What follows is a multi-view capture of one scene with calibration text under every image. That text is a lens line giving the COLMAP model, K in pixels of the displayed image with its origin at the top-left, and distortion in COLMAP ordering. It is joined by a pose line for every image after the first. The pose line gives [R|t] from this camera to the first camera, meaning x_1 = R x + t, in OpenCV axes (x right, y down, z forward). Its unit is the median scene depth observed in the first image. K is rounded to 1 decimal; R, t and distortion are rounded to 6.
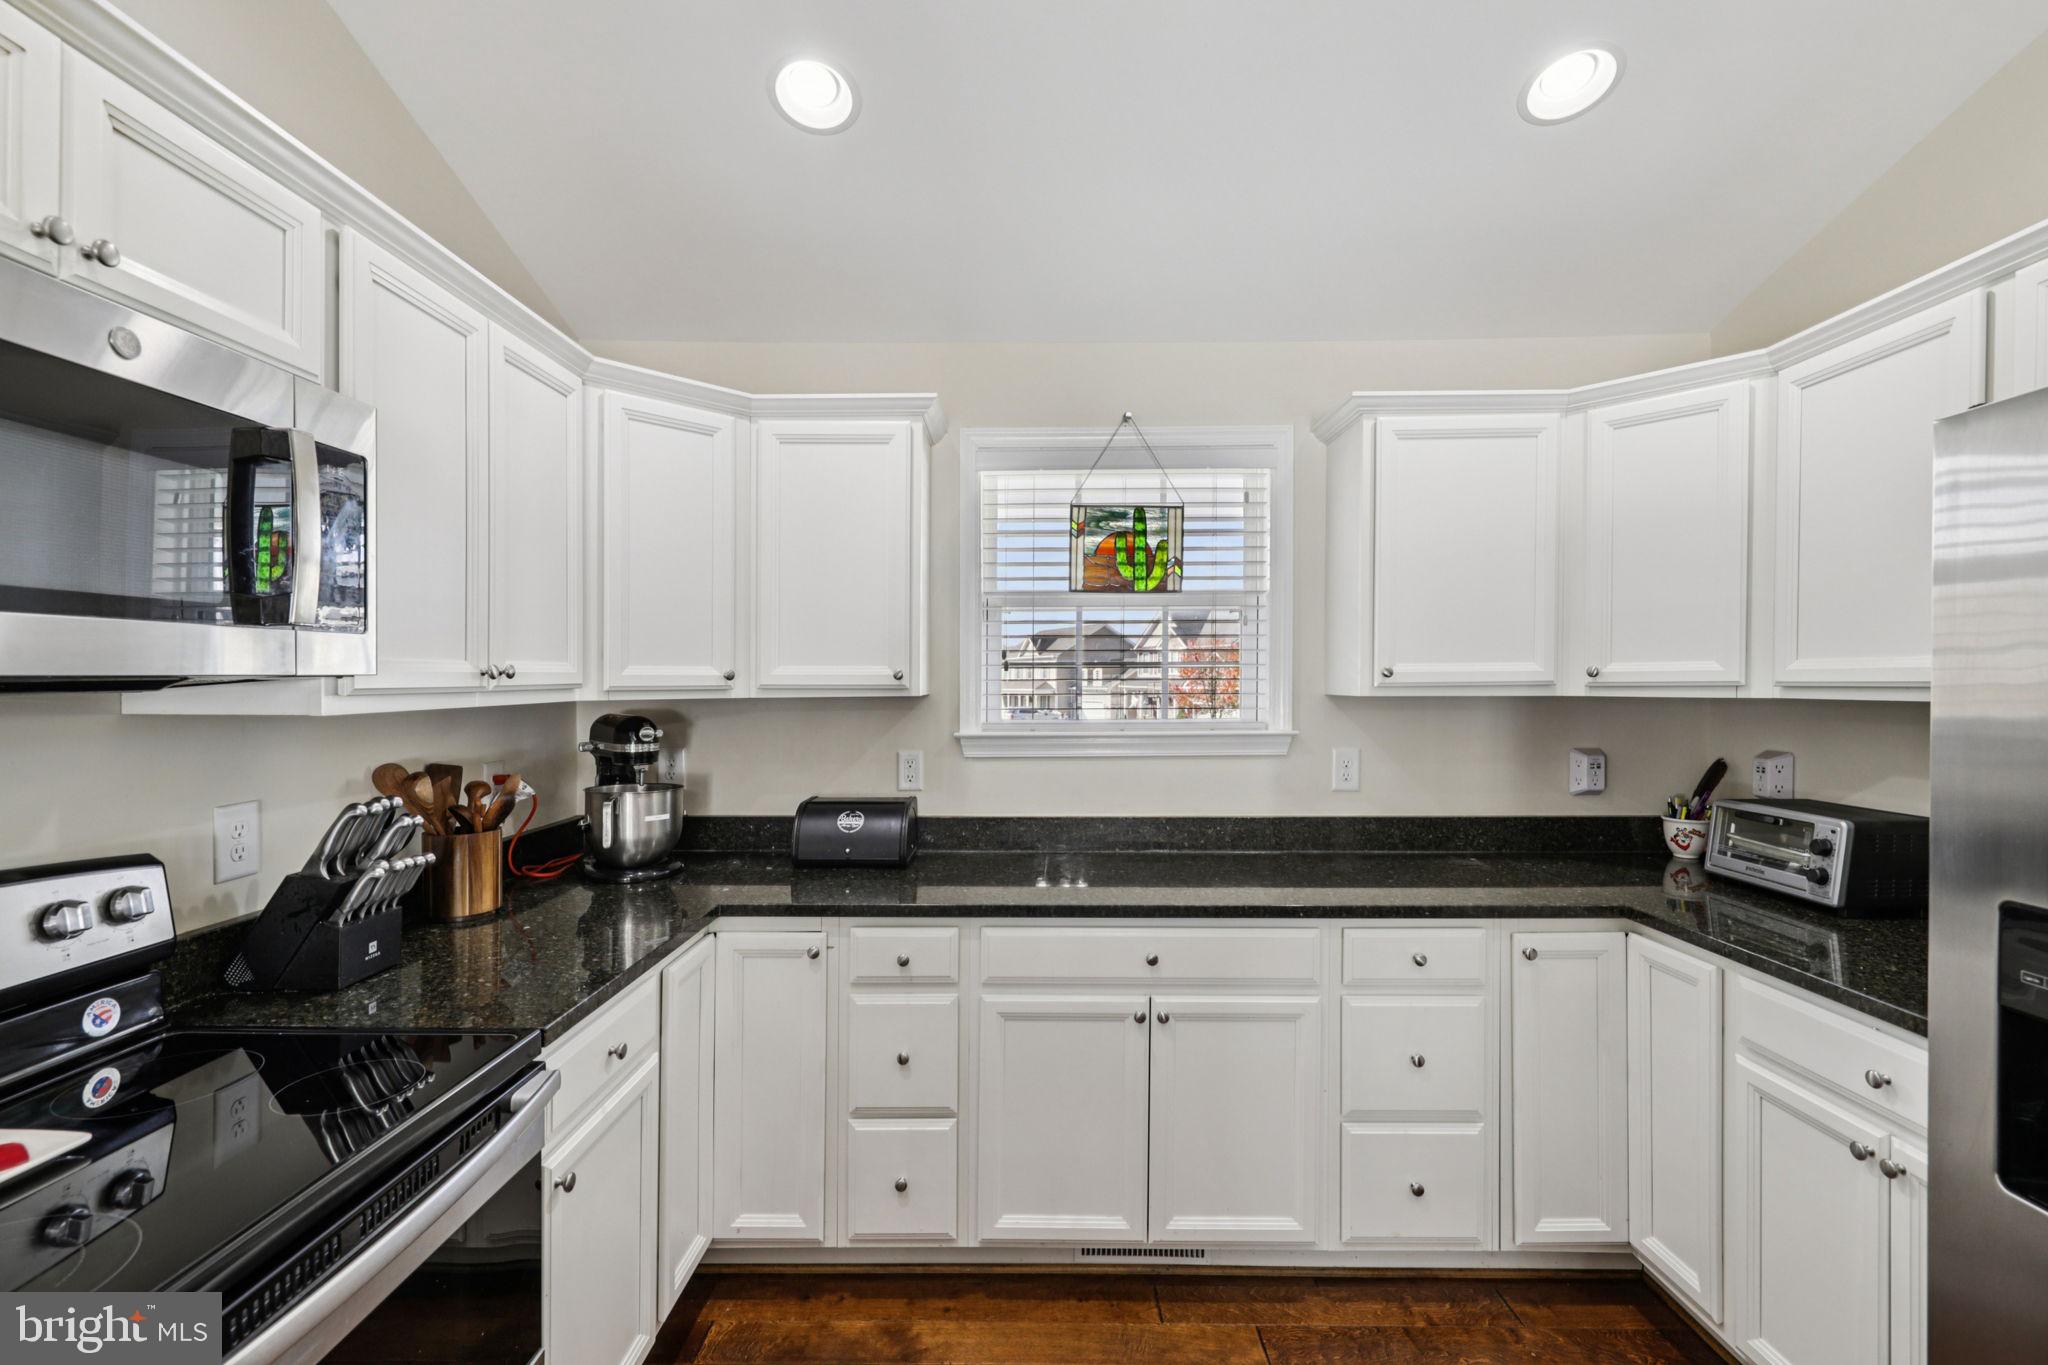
lens RADIAL K [[985.3, 0, 1022.9], [0, 985.3, 678.6], [0, 0, 1]] dist [0.000328, 0.000033]
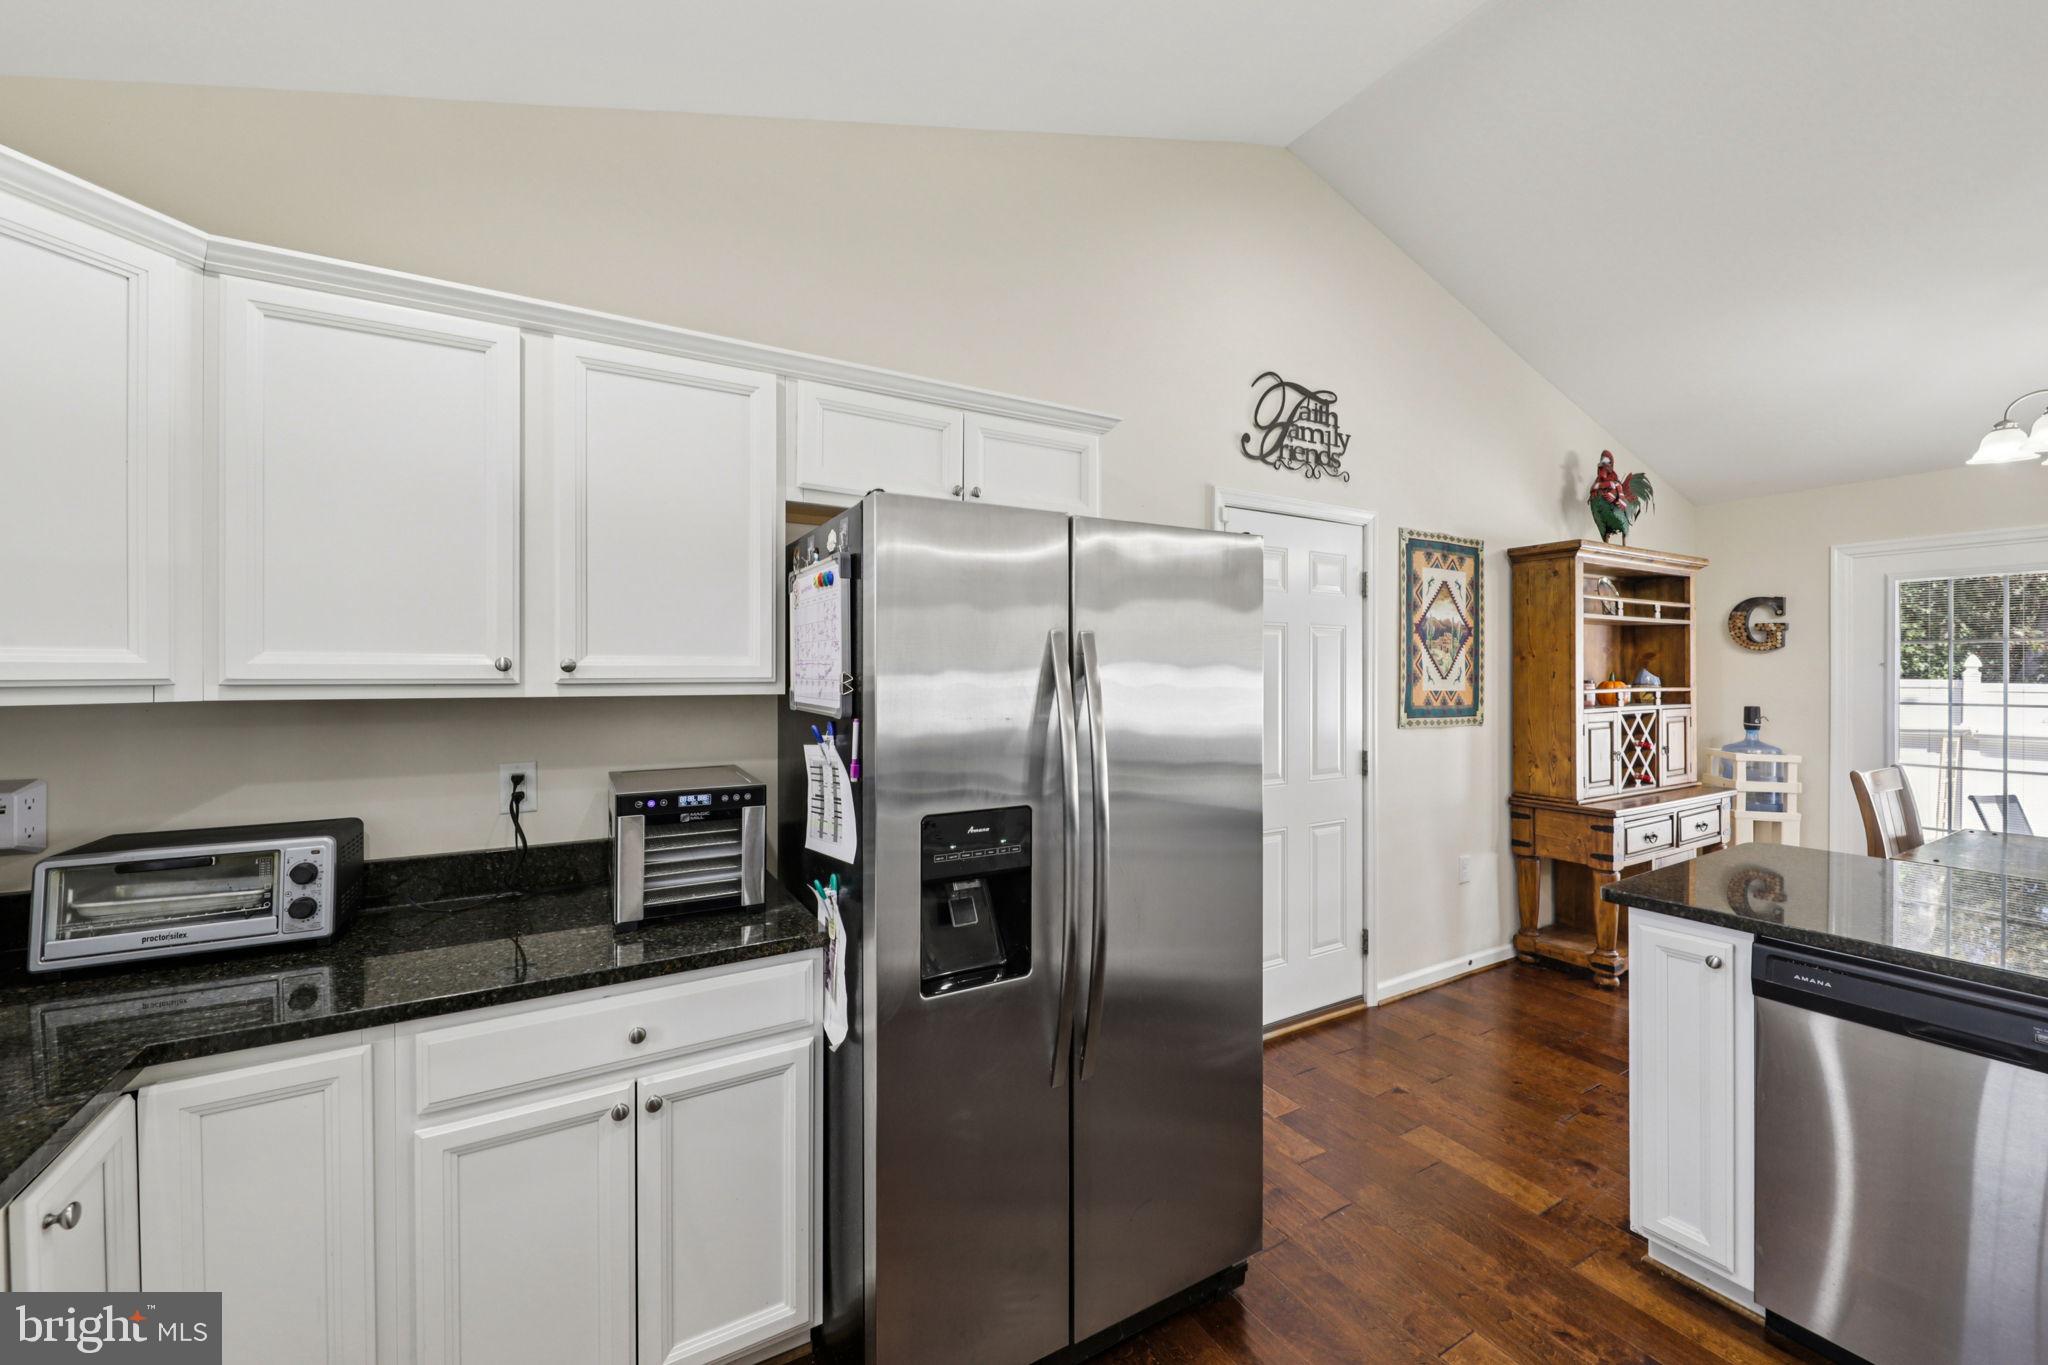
lens RADIAL K [[792.6, 0, 1021.2], [0, 792.6, 686.1], [0, 0, 1]] dist [0.000316, 0.000213]
pose [[-0.515872, -0.010176, 0.856605, -0.091393], [-0.000485, 0.999933, 0.011587, 0.001523], [-0.856666, 0.005562, -0.515842, 0.823169]]
